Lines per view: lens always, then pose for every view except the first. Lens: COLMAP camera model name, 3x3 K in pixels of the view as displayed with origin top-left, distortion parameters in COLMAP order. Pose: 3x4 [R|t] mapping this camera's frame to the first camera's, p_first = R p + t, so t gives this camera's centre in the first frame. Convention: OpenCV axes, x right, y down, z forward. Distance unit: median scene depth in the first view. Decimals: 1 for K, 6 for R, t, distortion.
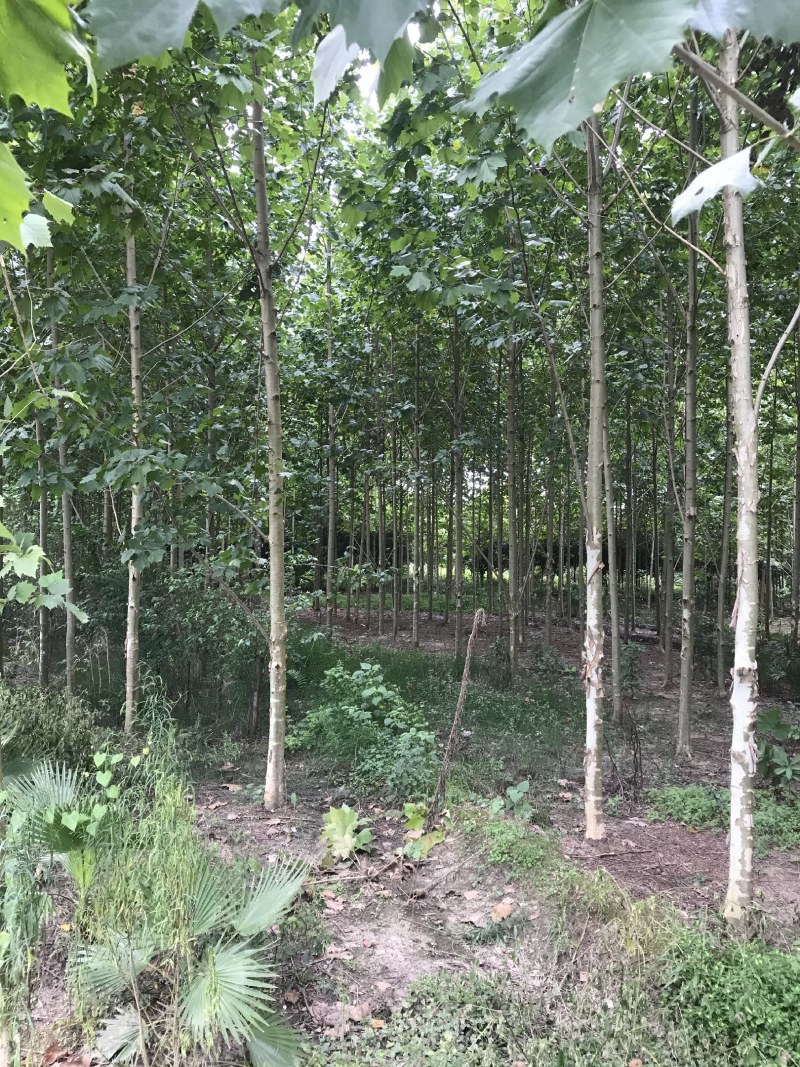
lens RADIAL K [[884.1, 0, 399.7], [0, 884.1, 533.8], [0, 0, 1]] dist [0.042262, -0.046748]
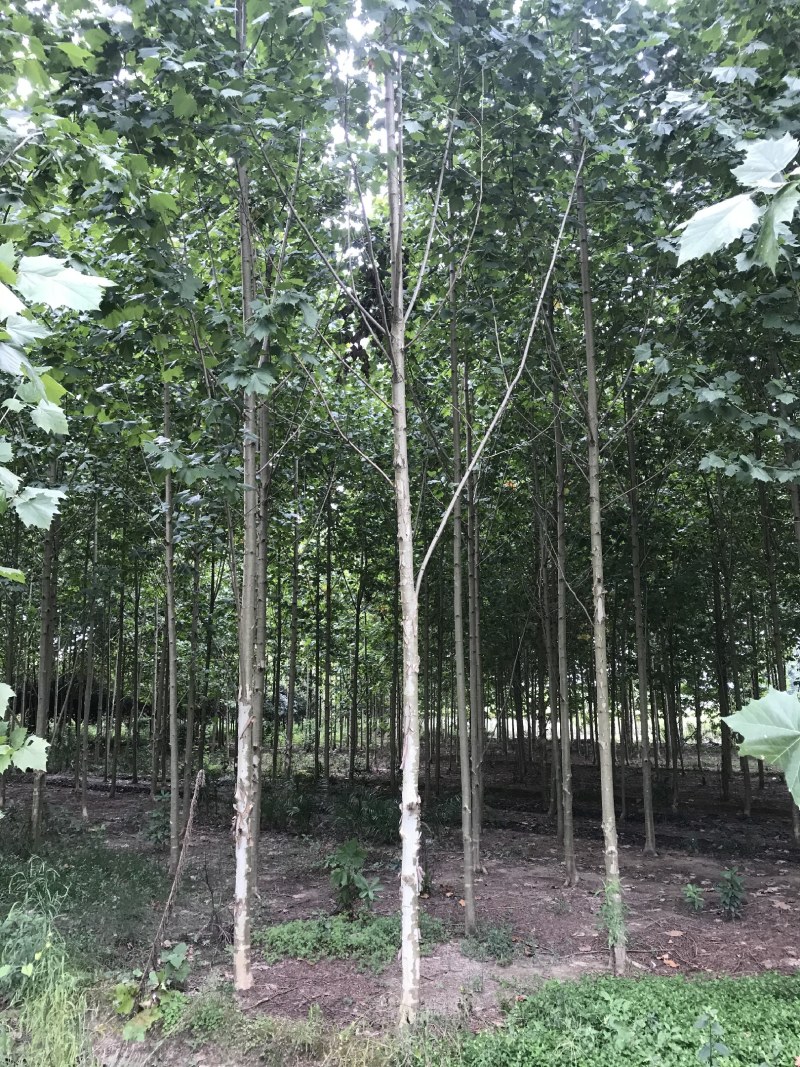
lens RADIAL K [[884.1, 0, 402.9], [0, 884.1, 533.0], [0, 0, 1]] dist [0.042262, -0.046748]
pose [[0.791114, 0.089011, 0.605158, -0.311710], [0.007451, 0.987879, -0.155046, -0.021383], [-0.611624, 0.127168, 0.780862, 0.002548]]
